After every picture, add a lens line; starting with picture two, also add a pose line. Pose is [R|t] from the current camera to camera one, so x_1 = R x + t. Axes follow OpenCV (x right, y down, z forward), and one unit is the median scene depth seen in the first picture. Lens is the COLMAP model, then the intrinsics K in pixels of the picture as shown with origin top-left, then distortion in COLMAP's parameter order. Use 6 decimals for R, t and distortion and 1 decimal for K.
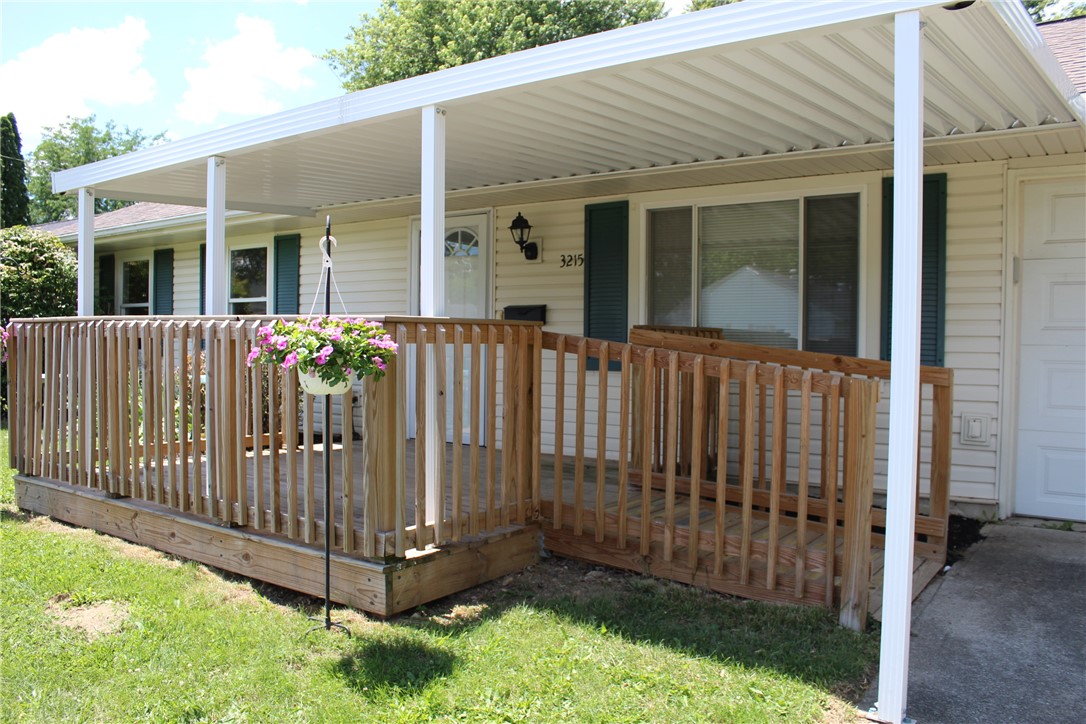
lens RADIAL K [[928.9, 0, 545.2], [0, 928.9, 372.6], [0, 0, 1]] dist [-0.191923, 0.226867]
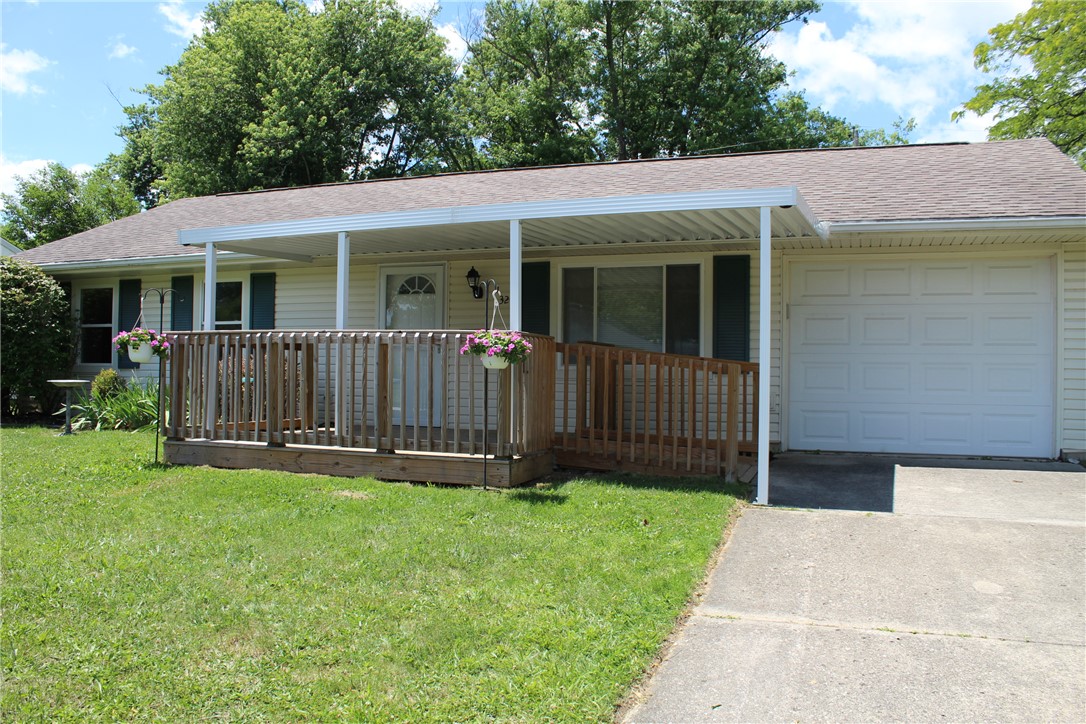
lens RADIAL K [[928.9, 0, 545.2], [0, 928.9, 372.6], [0, 0, 1]] dist [-0.191923, 0.226867]
pose [[0.962520, 0.000595, 0.271208, -0.382201], [0.007985, 0.999502, -0.030531, 0.052282], [-0.271092, 0.031553, 0.962036, -0.546754]]
